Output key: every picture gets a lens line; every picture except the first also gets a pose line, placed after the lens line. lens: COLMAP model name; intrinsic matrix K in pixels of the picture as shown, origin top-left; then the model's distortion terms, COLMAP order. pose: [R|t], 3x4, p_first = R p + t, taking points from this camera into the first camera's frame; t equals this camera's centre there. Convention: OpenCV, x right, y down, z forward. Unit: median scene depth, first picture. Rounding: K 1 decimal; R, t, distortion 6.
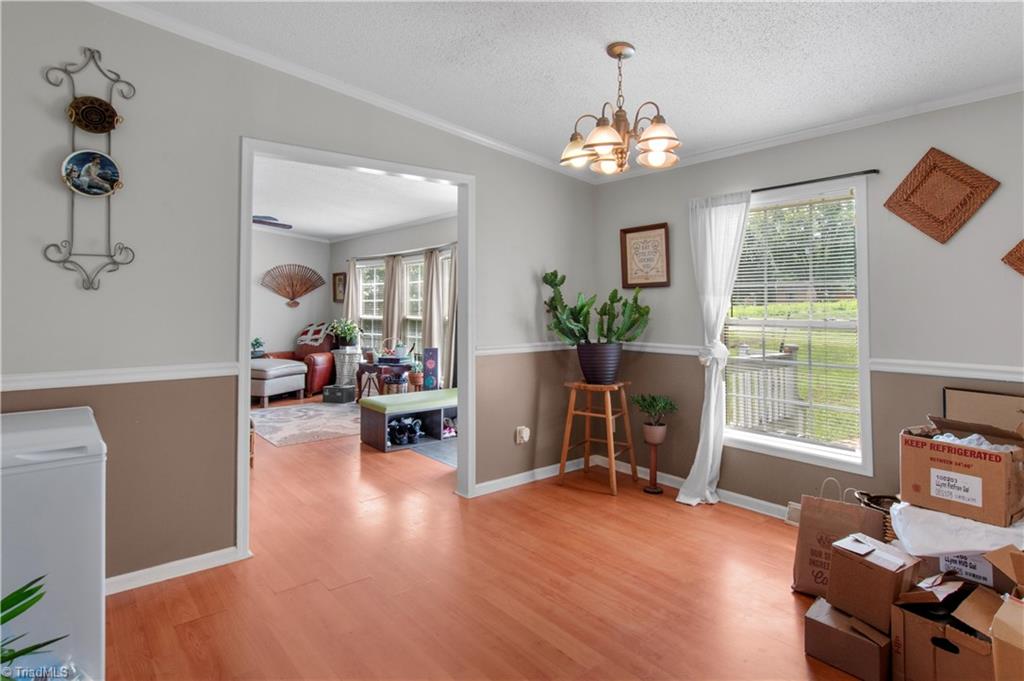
lens RADIAL K [[561.5, 0, 522.4], [0, 561.5, 316.6], [0, 0, 1]] dist [0.002084, 0.000796]
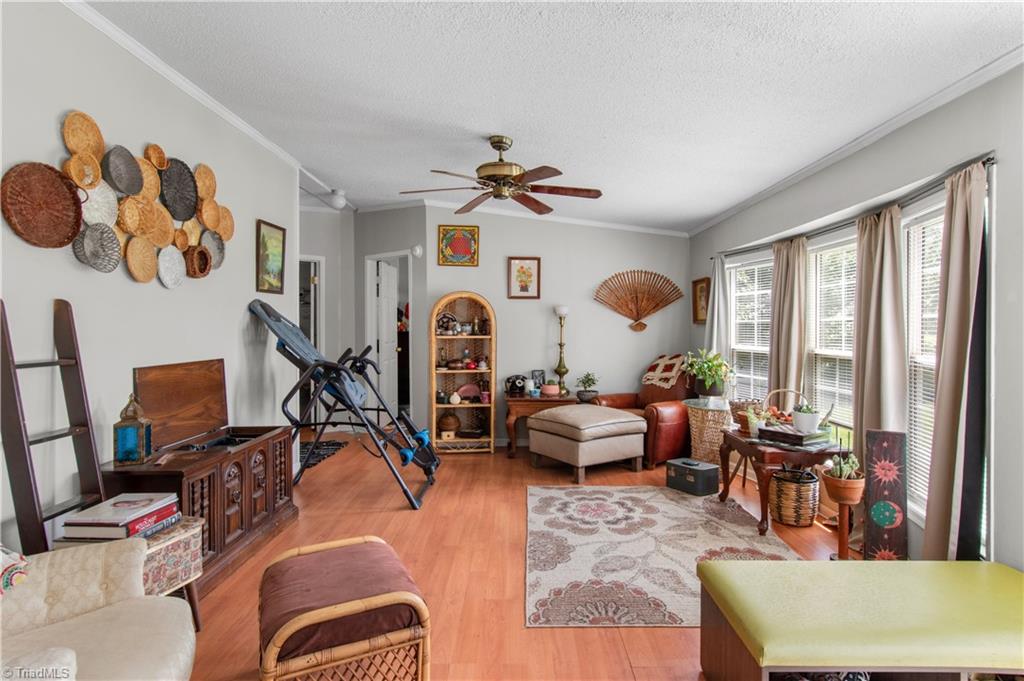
lens RADIAL K [[561.5, 0, 522.4], [0, 561.5, 316.6], [0, 0, 1]] dist [0.002084, 0.000796]
pose [[0.782598, -0.010508, -0.622439, -0.090006], [-0.013956, 0.999310, -0.034418, -0.009346], [0.622371, 0.035622, 0.781911, 0.398741]]
